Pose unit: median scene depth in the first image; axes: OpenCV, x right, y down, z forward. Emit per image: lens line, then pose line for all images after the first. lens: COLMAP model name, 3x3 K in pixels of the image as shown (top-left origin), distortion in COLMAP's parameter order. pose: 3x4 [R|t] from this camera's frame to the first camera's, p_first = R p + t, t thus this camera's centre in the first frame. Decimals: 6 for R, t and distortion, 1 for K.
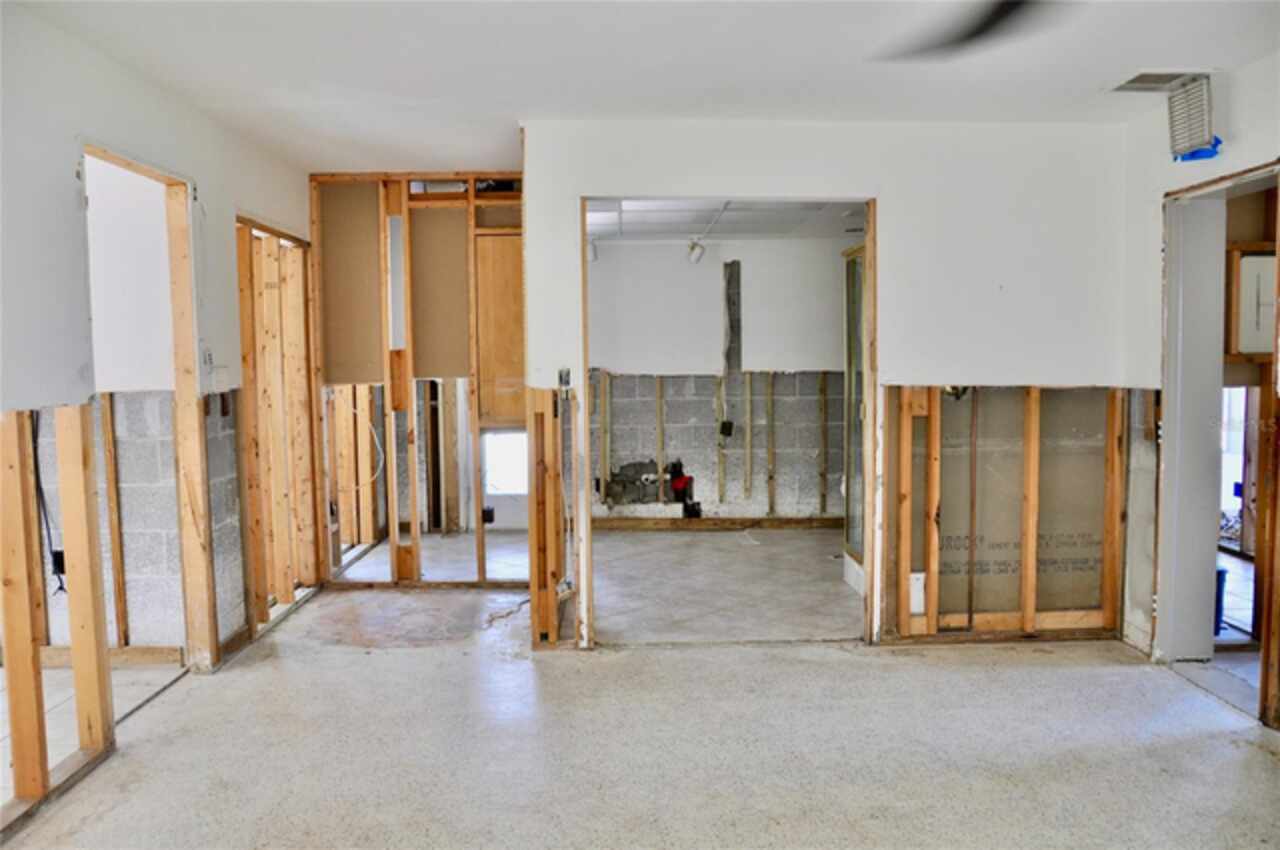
lens RADIAL K [[1025.8, 0, 640.0], [0, 1025.8, 425.0], [0, 0, 1]] dist [-0.132644, 0.126245]
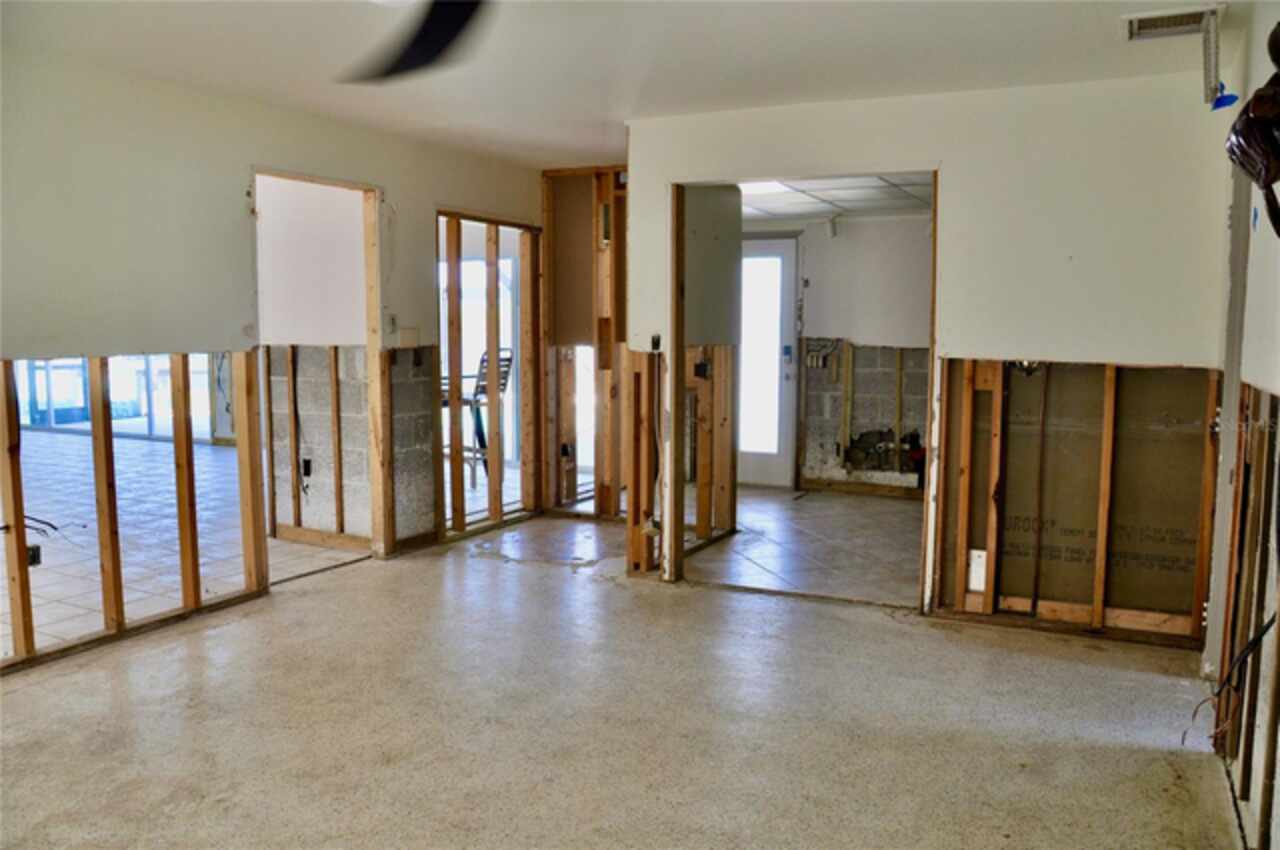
lens RADIAL K [[990.4, 0, 640.0], [0, 990.4, 425.0], [0, 0, 1]] dist [-0.132091, 0.105224]
pose [[0.883436, 0.060525, -0.464627, 0.417783], [-0.046519, 0.998052, 0.041563, 0.000634], [0.466237, -0.015104, 0.884531, 0.011657]]
